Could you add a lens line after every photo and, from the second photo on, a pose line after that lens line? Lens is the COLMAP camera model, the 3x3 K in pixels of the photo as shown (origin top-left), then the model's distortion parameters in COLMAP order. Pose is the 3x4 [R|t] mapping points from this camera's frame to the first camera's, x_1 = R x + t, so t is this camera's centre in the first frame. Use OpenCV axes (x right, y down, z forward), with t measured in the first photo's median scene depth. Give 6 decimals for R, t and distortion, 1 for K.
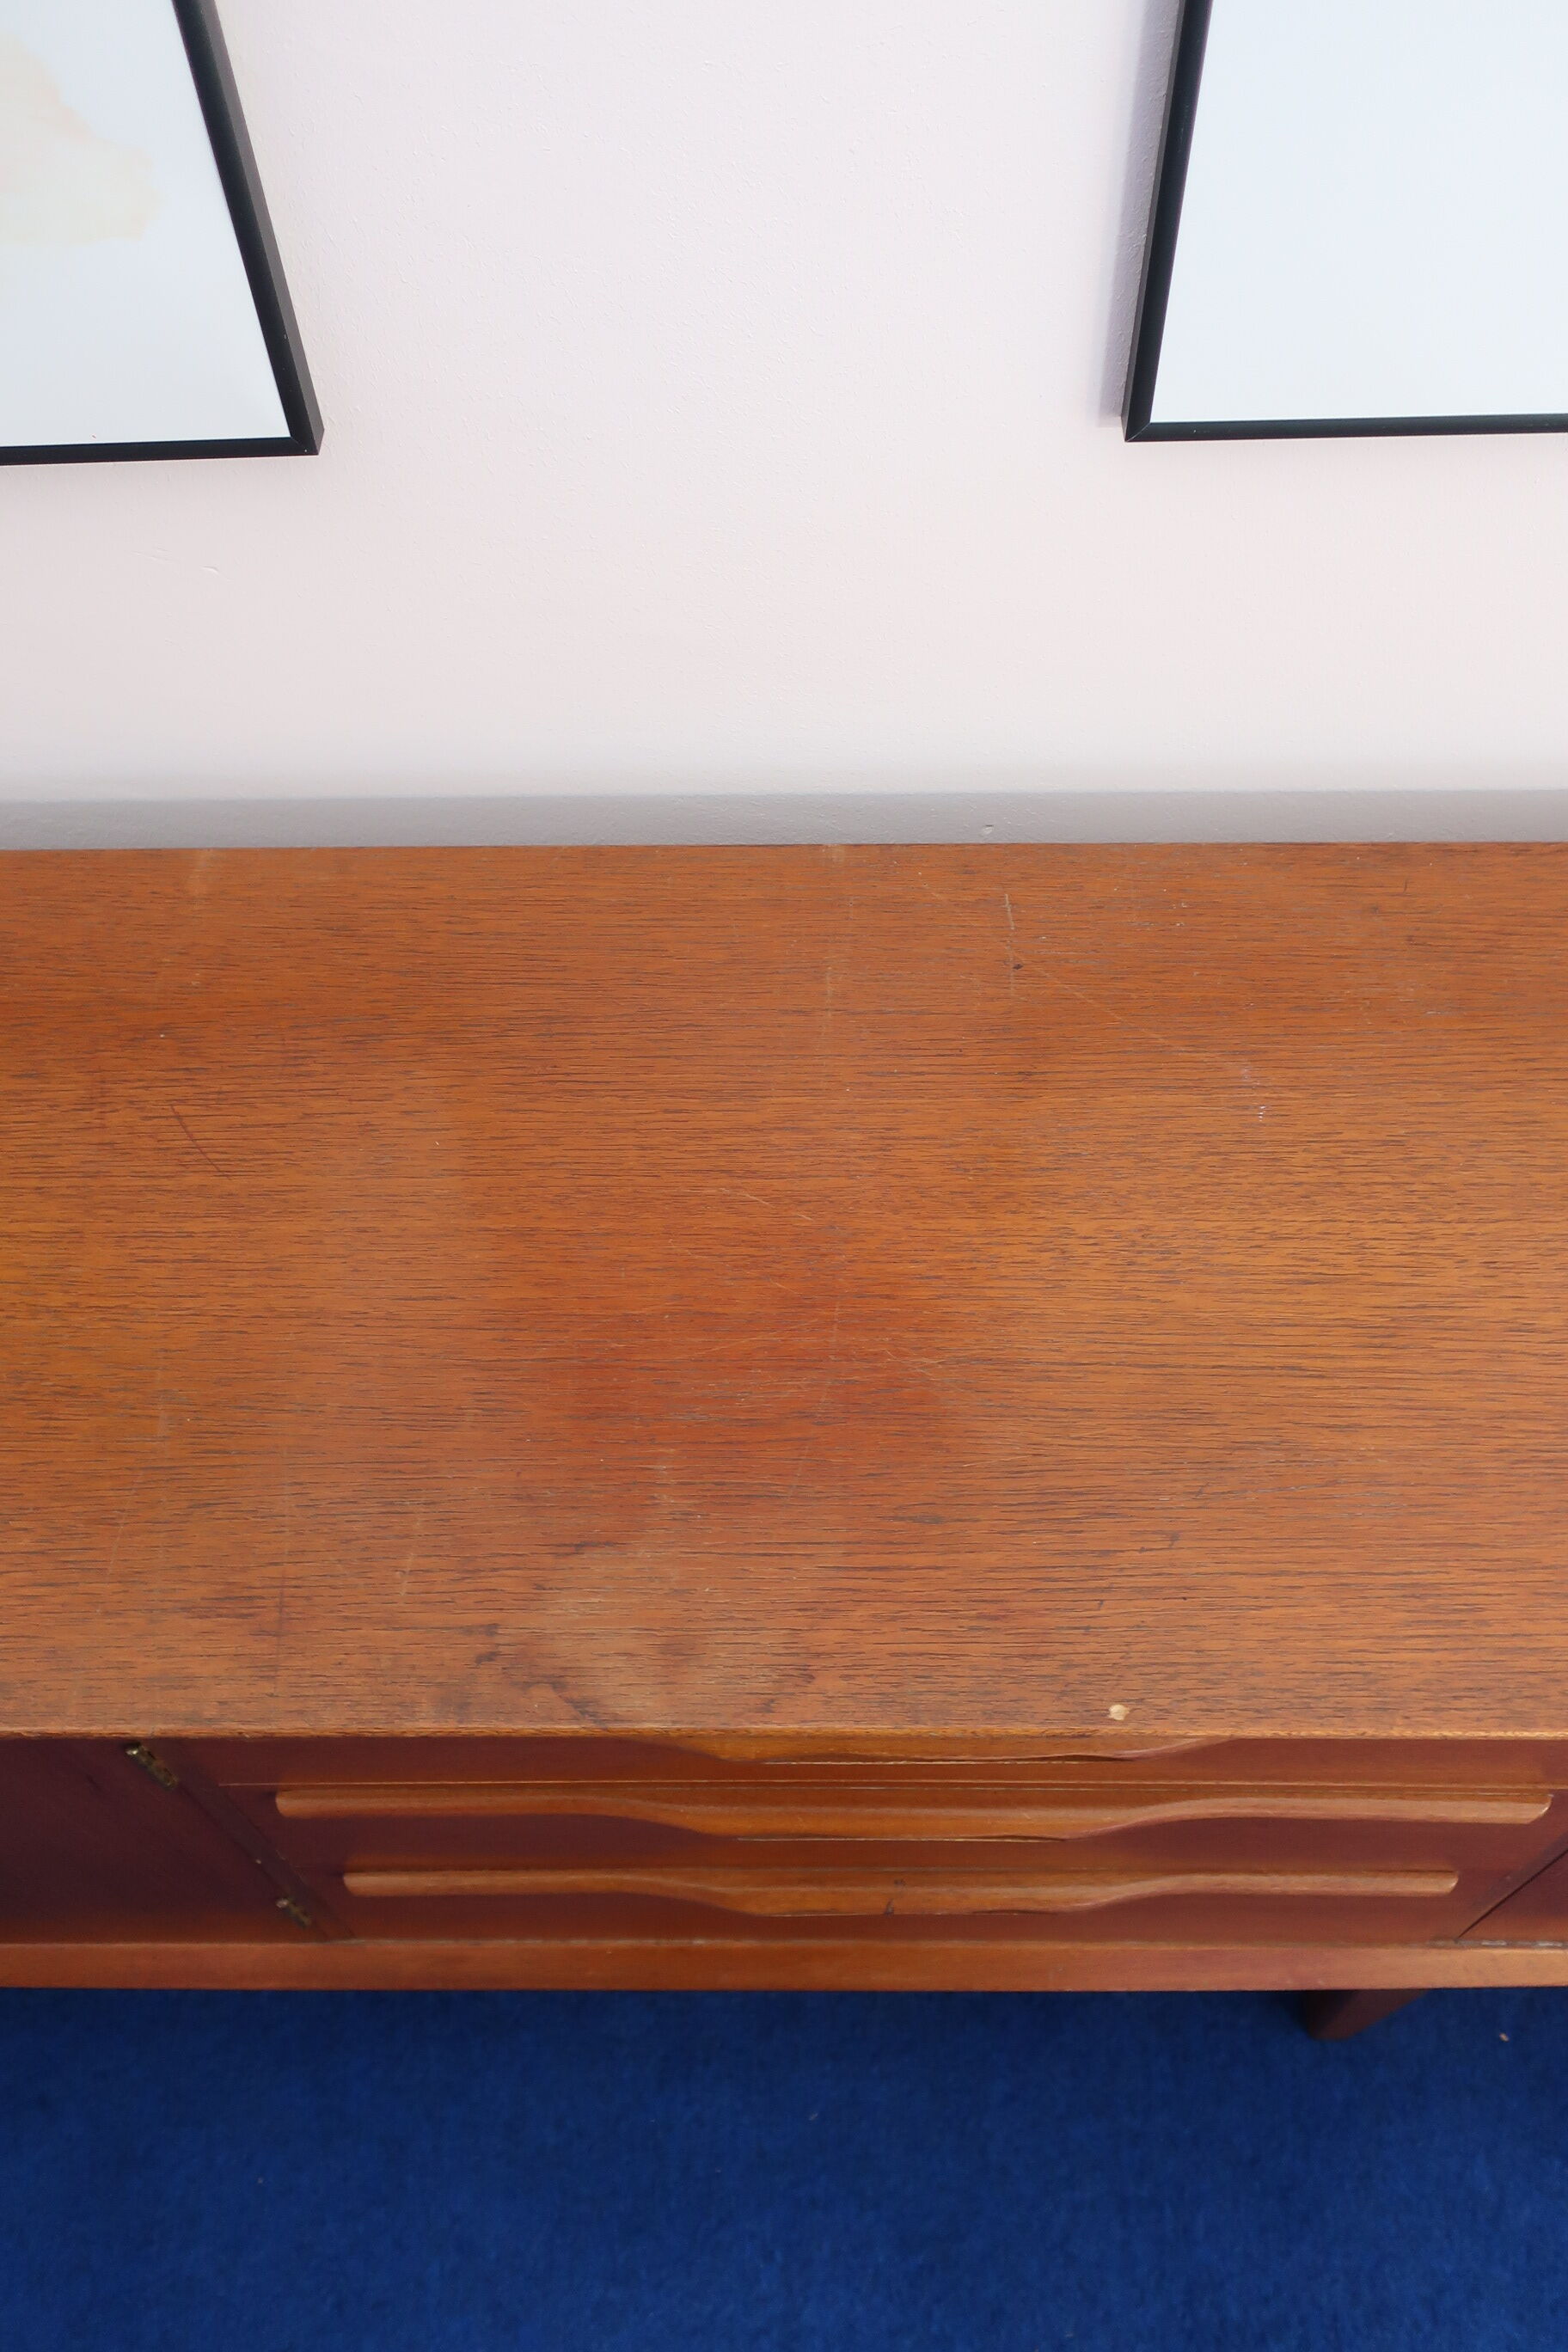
lens RADIAL K [[1870.0, 0, 781.4], [0, 1870.0, 1179.8], [0, 0, 1]] dist [0.004967, 0.000545]
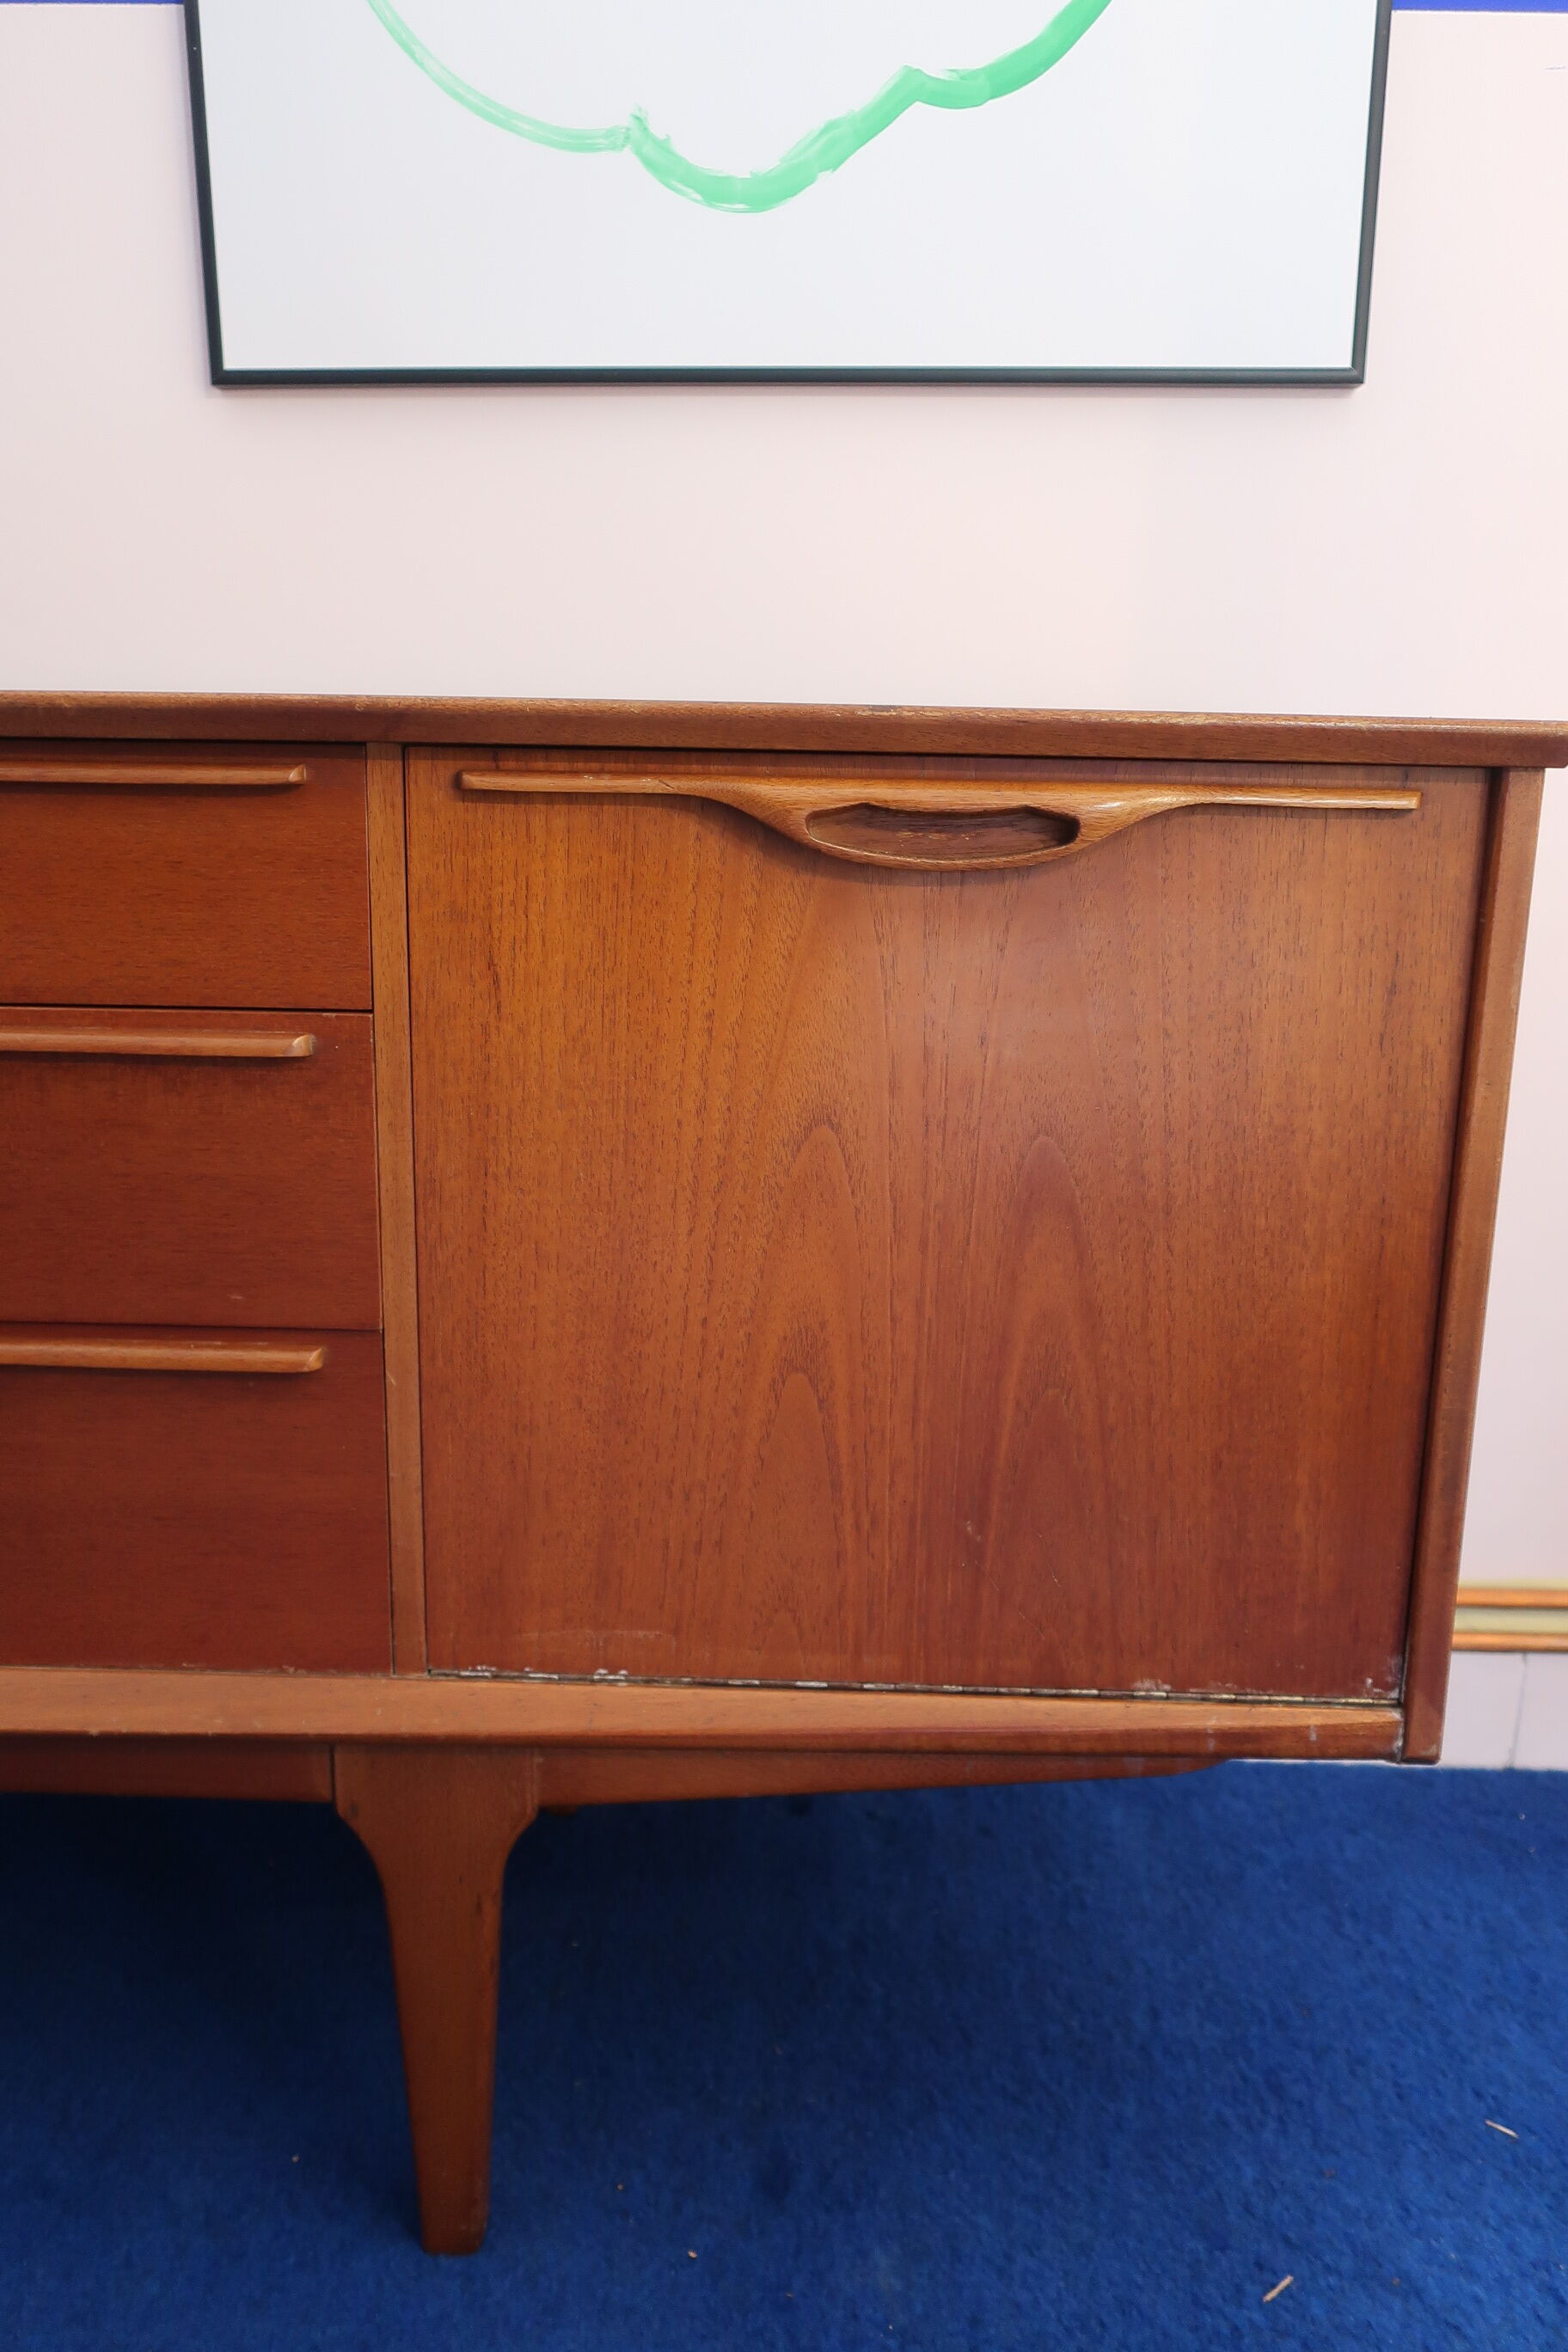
lens RADIAL K [[1870.0, 0, 762.6], [0, 1870.0, 1165.7], [0, 0, 1]] dist [0.004967, 0.000545]
pose [[0.999022, 0.038690, -0.021420, 0.678234], [-0.042891, 0.729665, -0.682458, 1.047940], [-0.010774, 0.682709, 0.730611, 0.341471]]
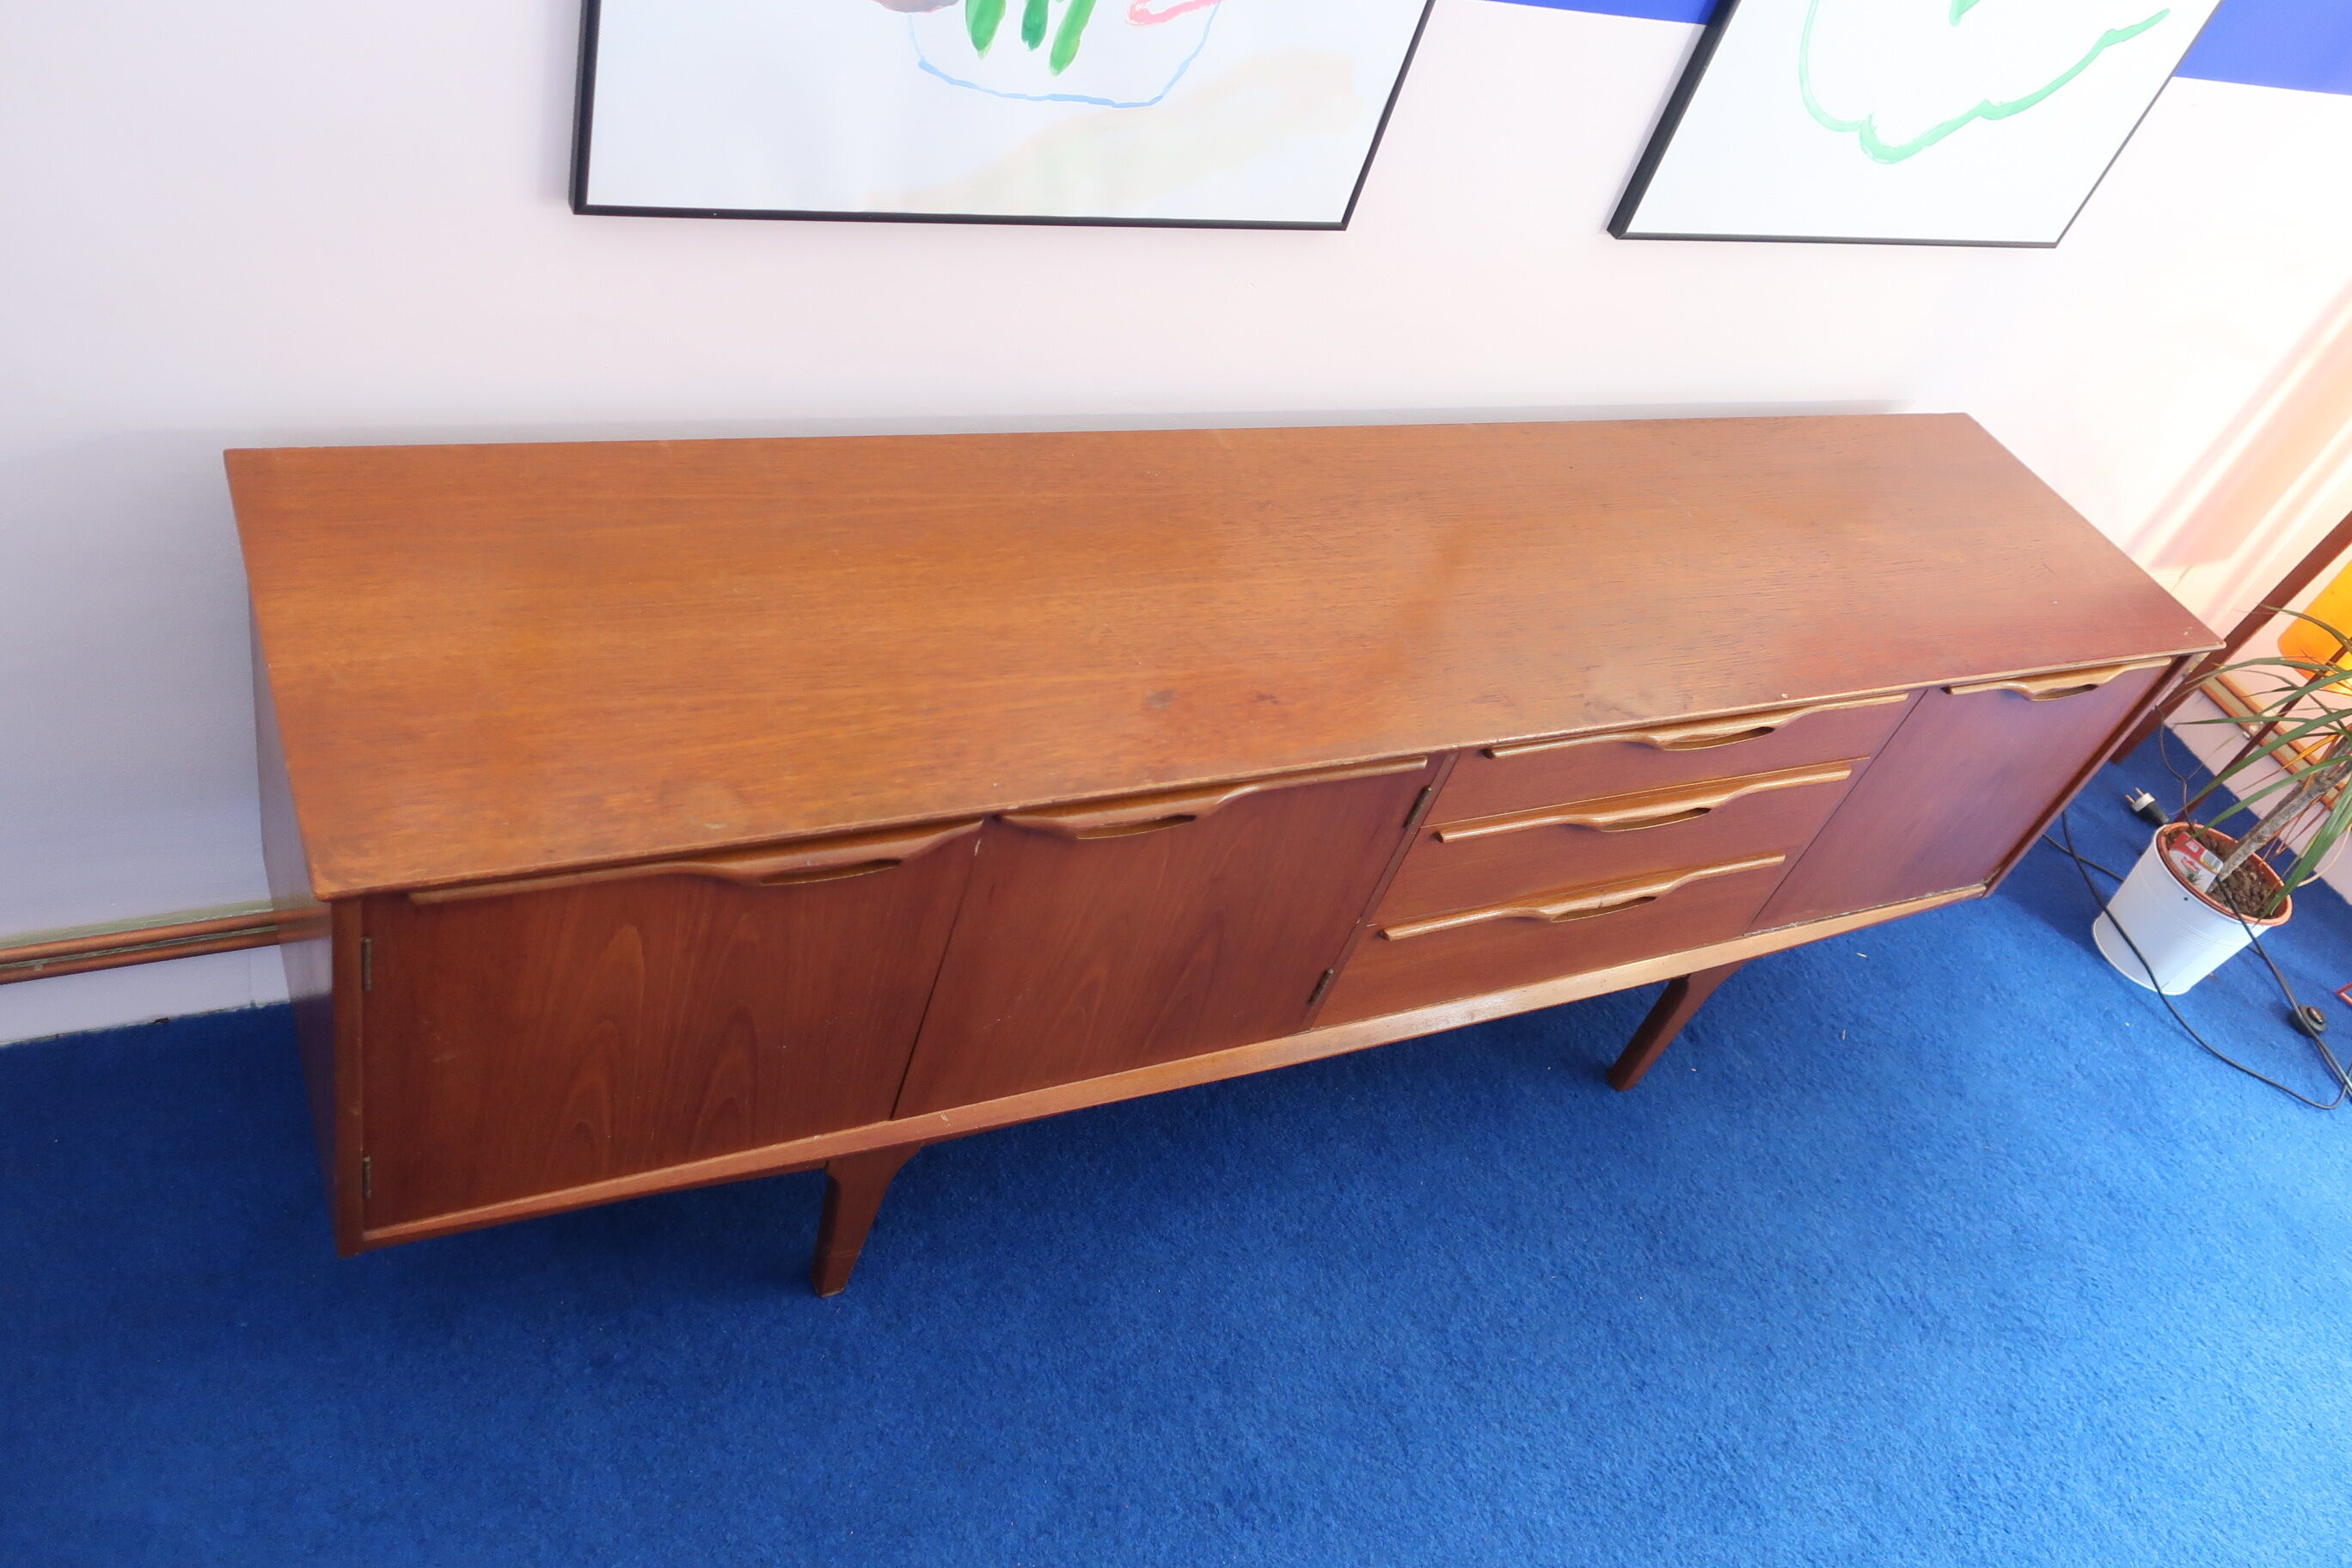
lens RADIAL K [[1870.0, 0, 1154.8], [0, 1870.0, 793.1], [0, 0, 1]] dist [0.004967, 0.000545]
pose [[0.859521, -0.107640, 0.499638, -1.643392], [0.181888, 0.977993, -0.102205, 0.455972], [-0.477641, 0.178726, 0.860184, -0.689945]]
